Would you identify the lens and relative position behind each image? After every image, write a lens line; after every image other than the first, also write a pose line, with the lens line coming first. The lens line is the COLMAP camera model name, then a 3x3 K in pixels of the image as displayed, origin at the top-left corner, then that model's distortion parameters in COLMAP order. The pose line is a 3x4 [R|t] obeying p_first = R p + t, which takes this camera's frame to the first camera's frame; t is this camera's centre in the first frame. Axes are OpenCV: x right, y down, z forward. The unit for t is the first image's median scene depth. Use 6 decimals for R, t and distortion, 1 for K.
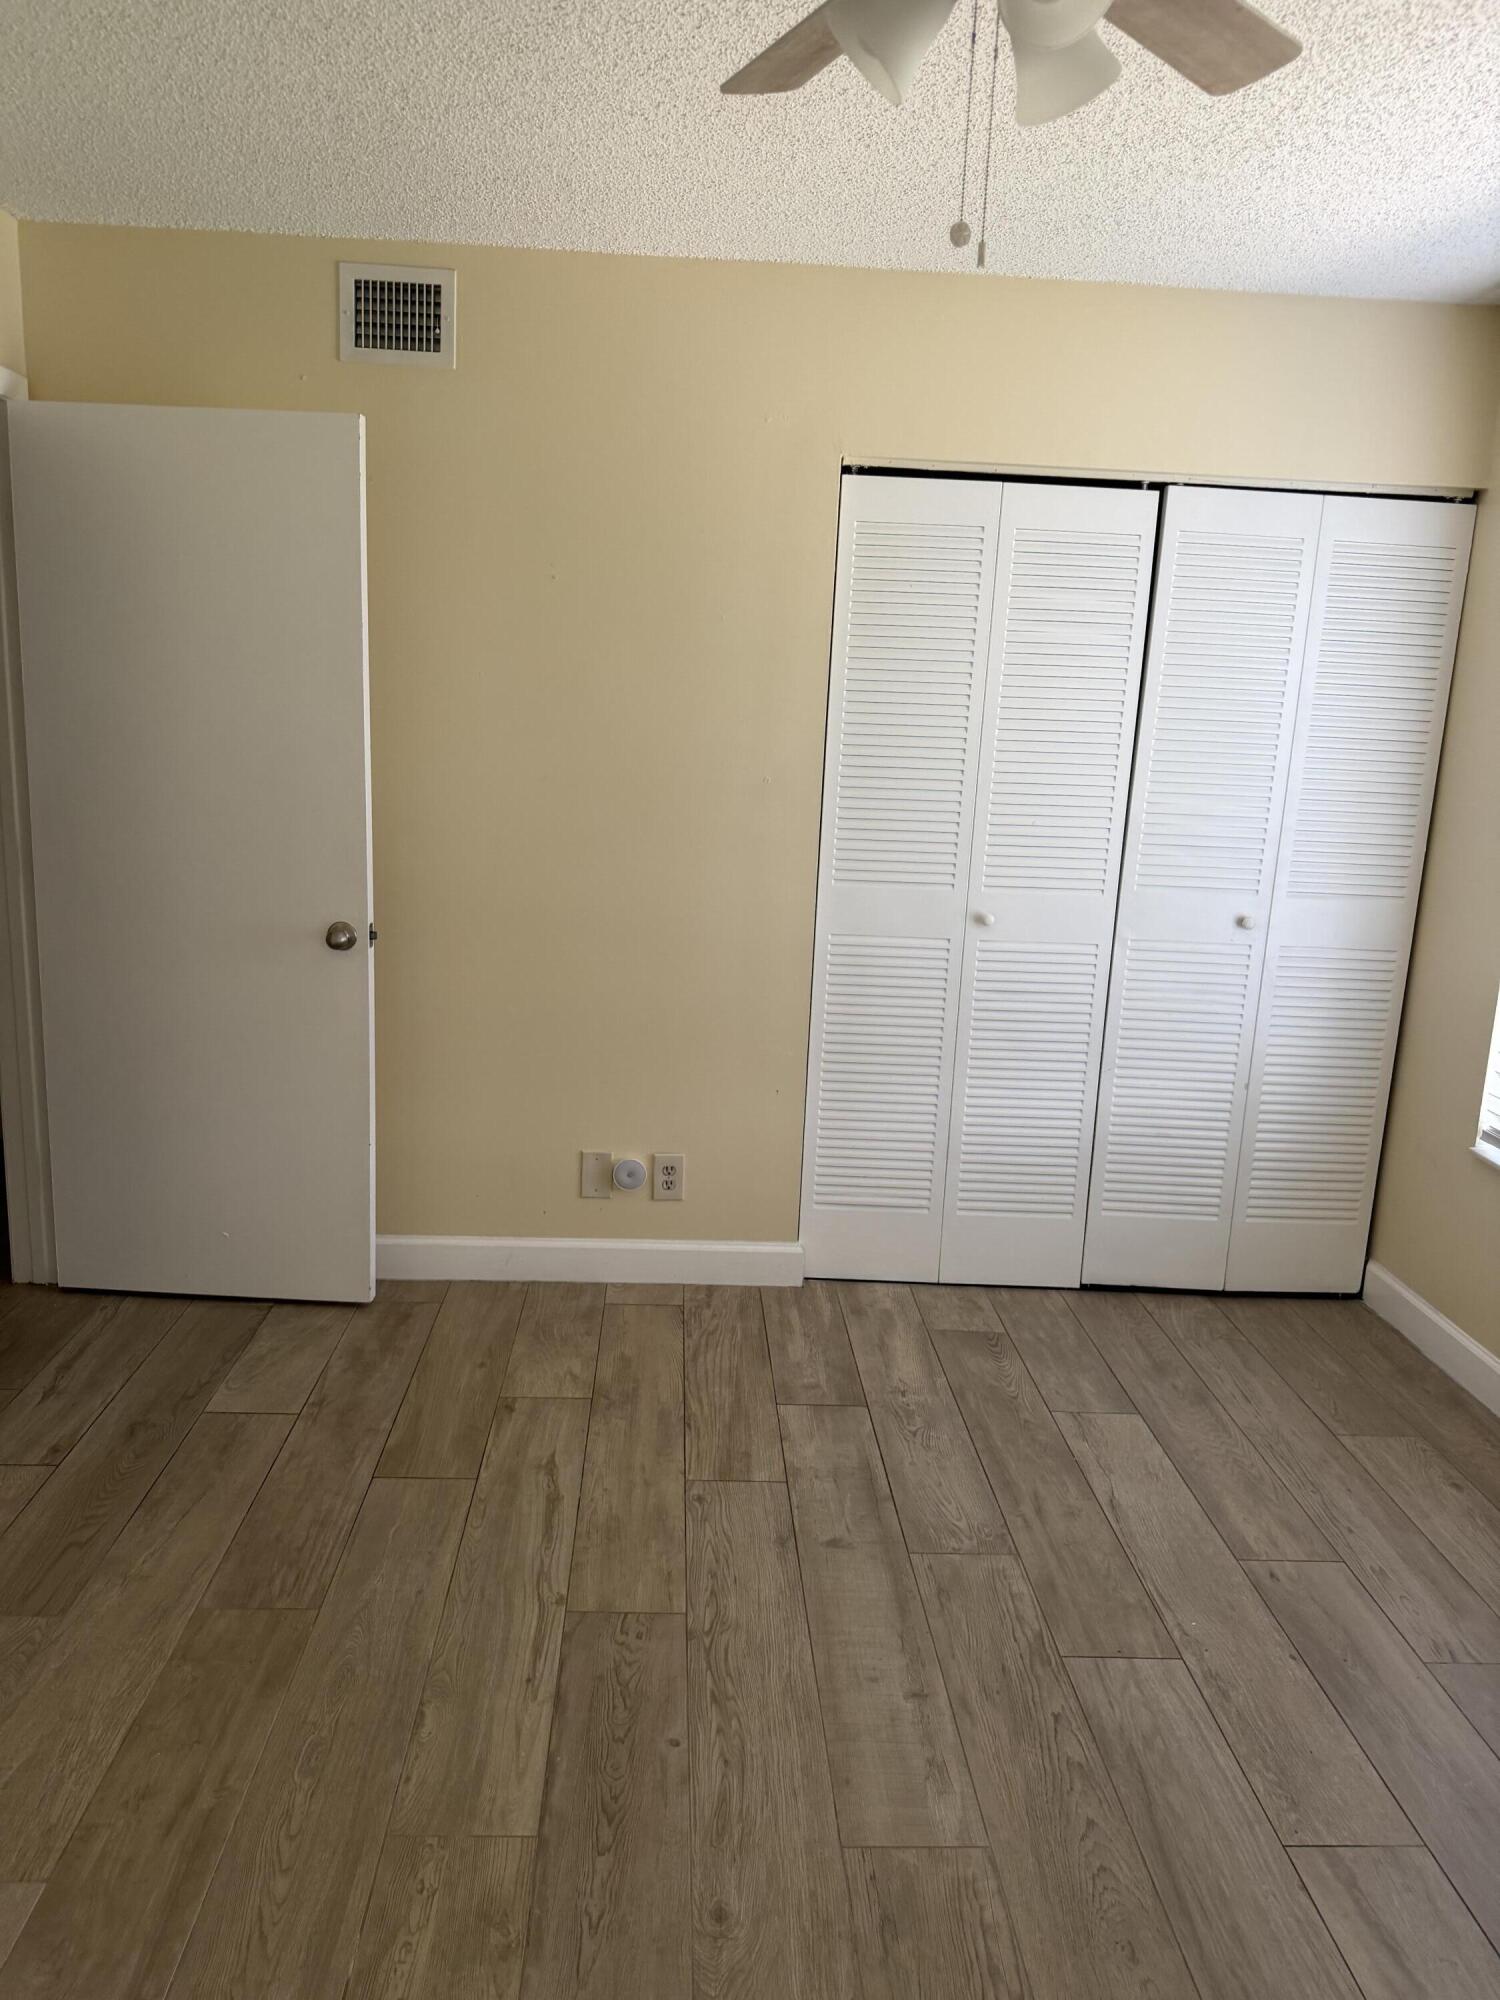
lens RADIAL K [[1427.9, 0, 739.6], [0, 1427.9, 998.6], [0, 0, 1]] dist [0.046558, -0.068548]
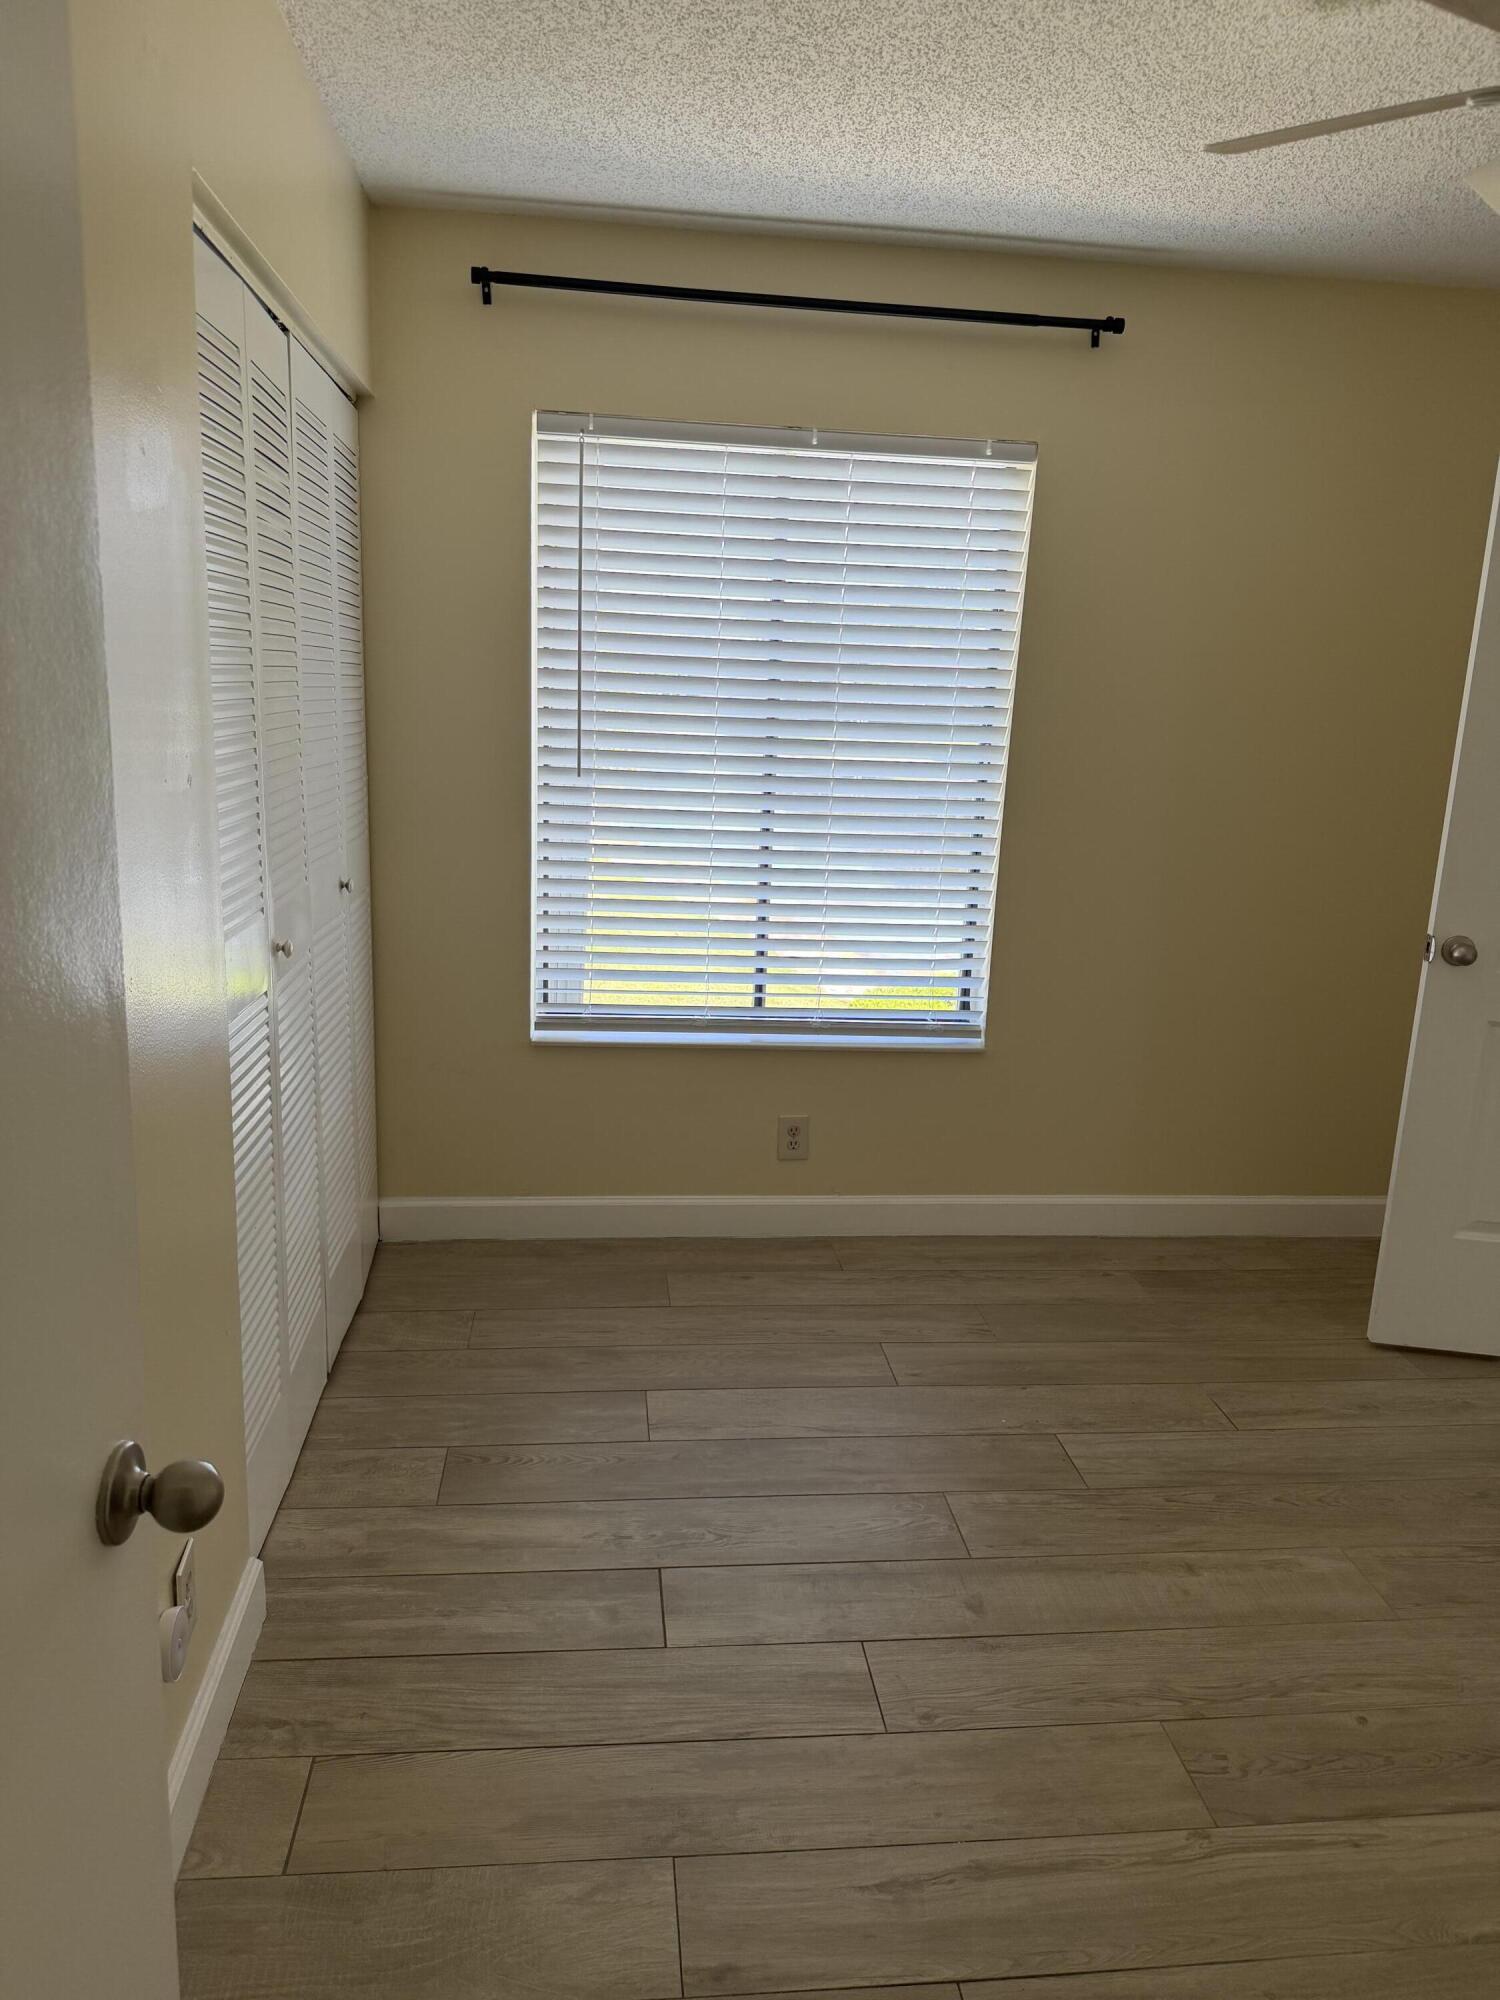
lens RADIAL K [[1427.9, 0, 739.6], [0, 1427.9, 998.6], [0, 0, 1]] dist [0.046558, -0.068548]
pose [[-0.056503, -0.275143, 0.959742, -0.647004], [0.166888, 0.945150, 0.280785, -0.245480], [-0.984356, 0.176034, -0.007486, 1.021647]]
